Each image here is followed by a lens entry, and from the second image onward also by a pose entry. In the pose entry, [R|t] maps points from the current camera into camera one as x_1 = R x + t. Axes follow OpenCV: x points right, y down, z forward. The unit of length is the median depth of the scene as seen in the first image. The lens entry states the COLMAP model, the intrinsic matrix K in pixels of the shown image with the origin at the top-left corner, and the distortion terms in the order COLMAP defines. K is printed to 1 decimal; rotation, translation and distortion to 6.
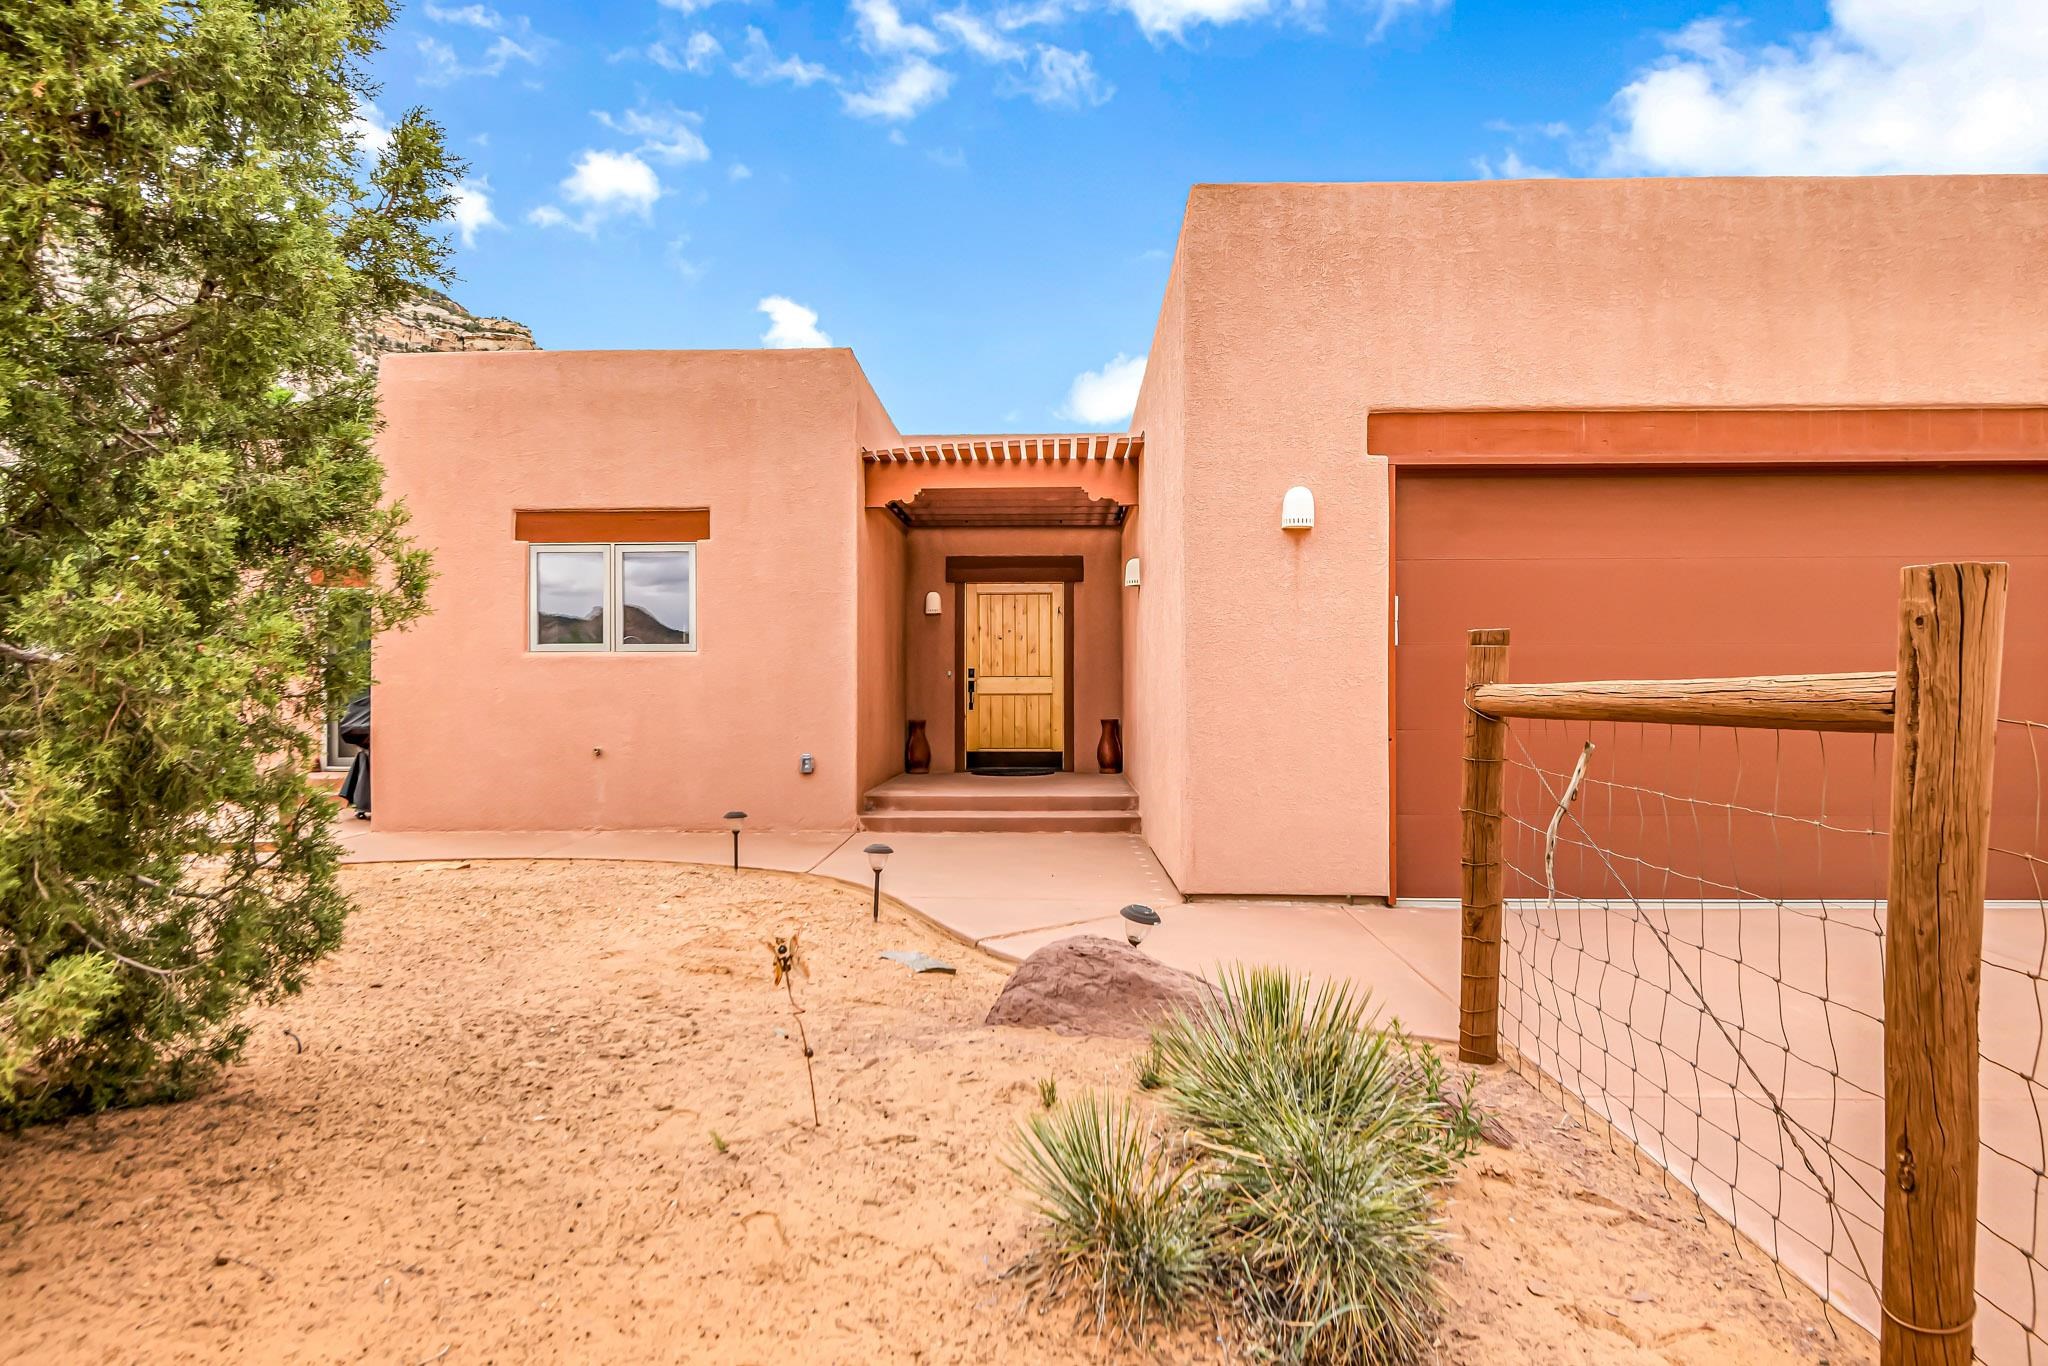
lens RADIAL K [[1203.2, 0, 1036.5], [0, 1203.2, 673.8], [0, 0, 1]] dist [0.000996, -0.001348]
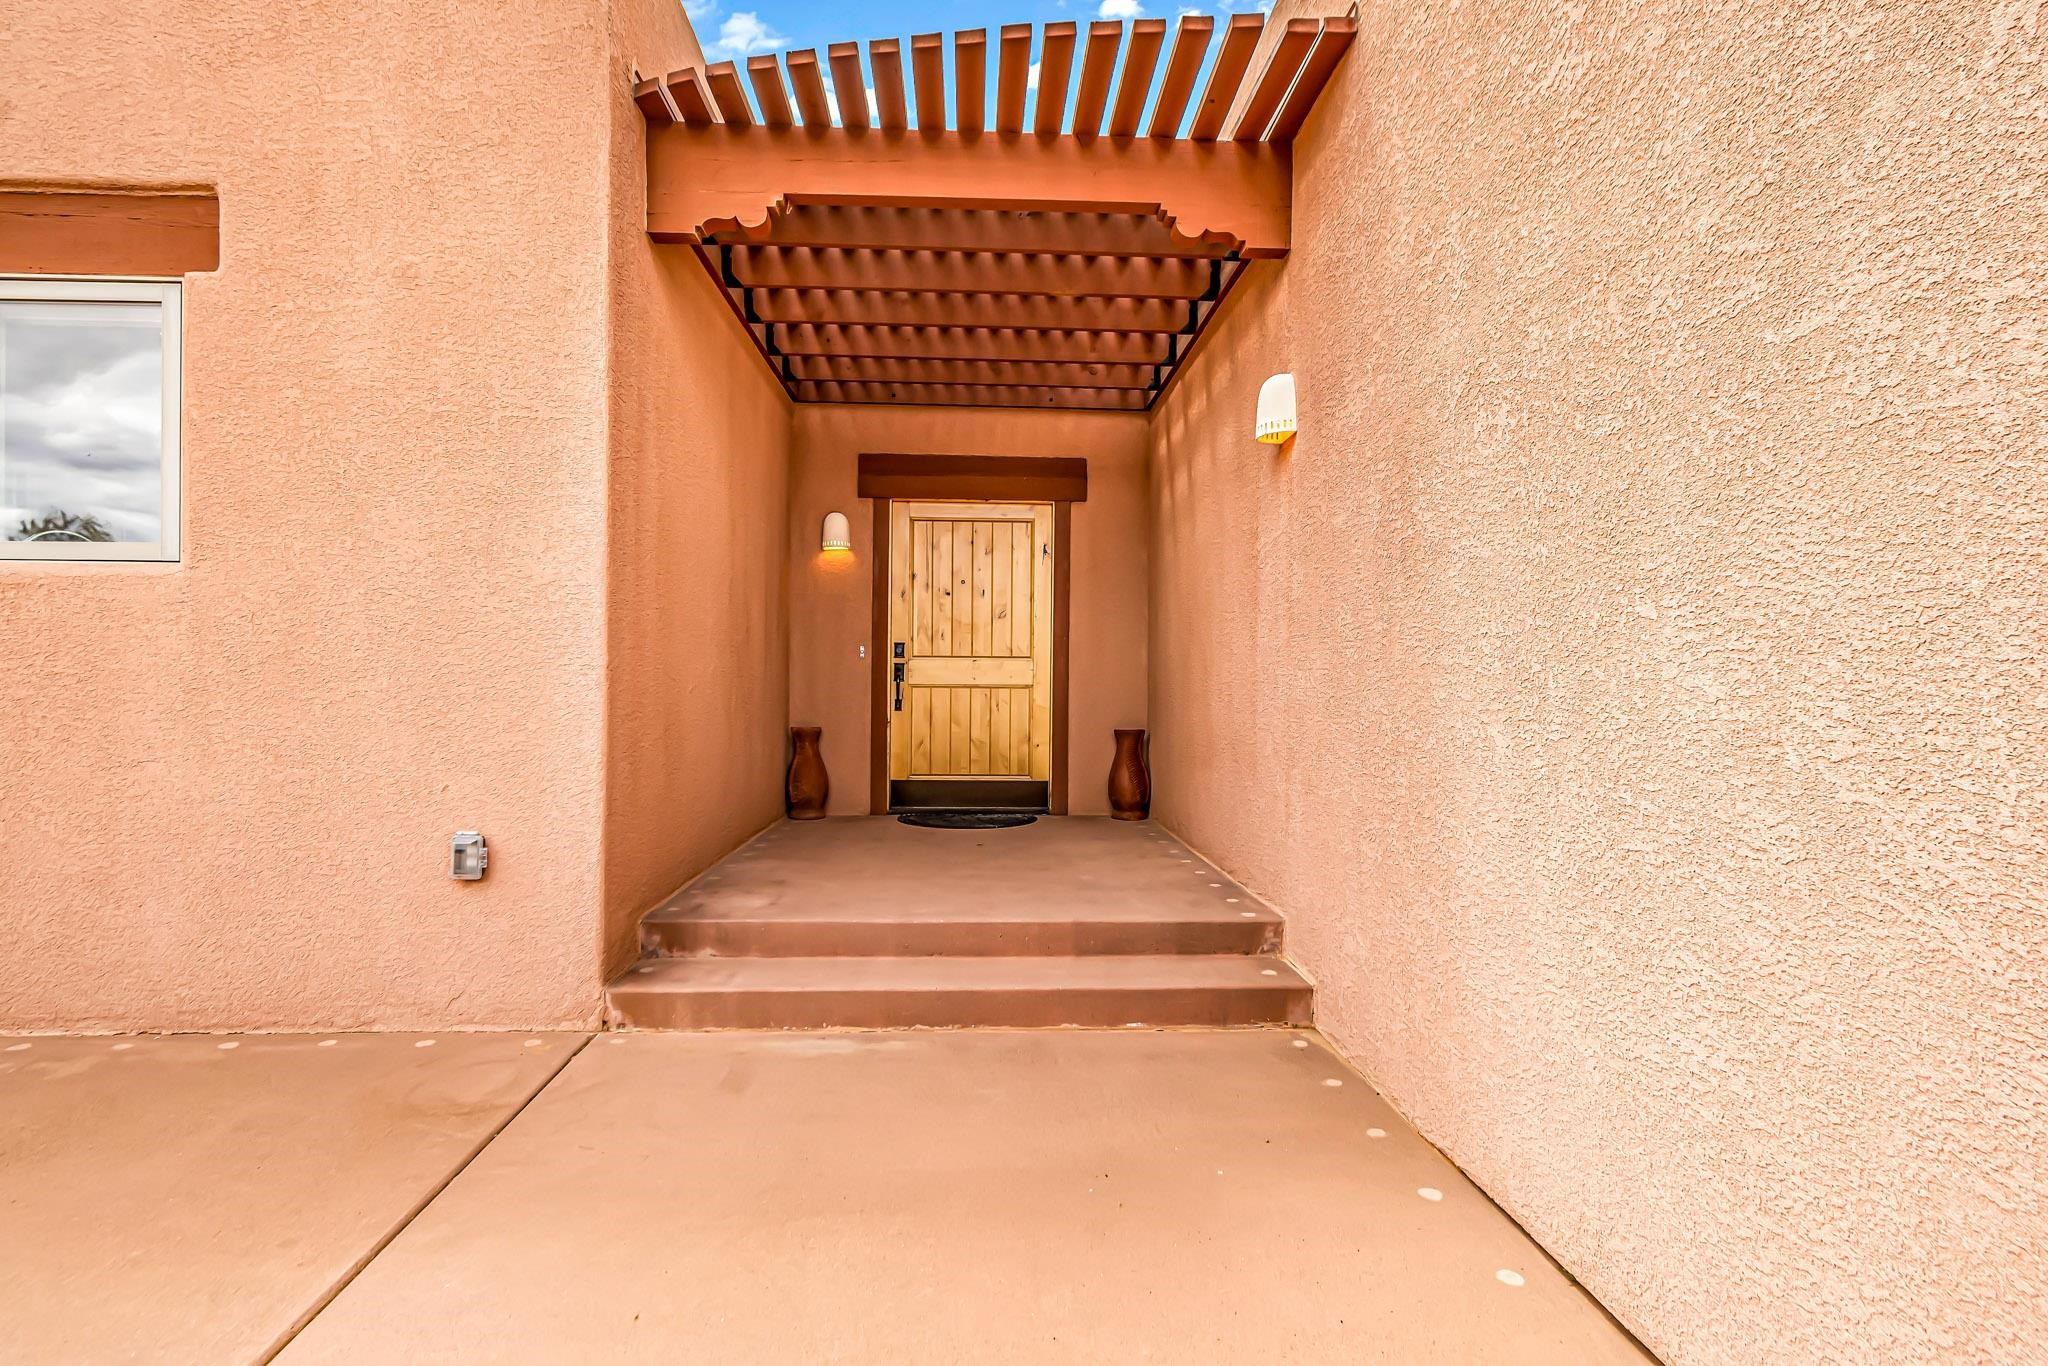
lens RADIAL K [[993.0, 0, 1013.2], [0, 993.0, 697.5], [0, 0, 1]] dist [0.005027, -0.001619]
pose [[0.998145, 0.010711, 0.059931, -0.027099], [-0.012182, 0.999632, 0.024222, 0.010442], [-0.059650, -0.024907, 0.997909, 0.504222]]
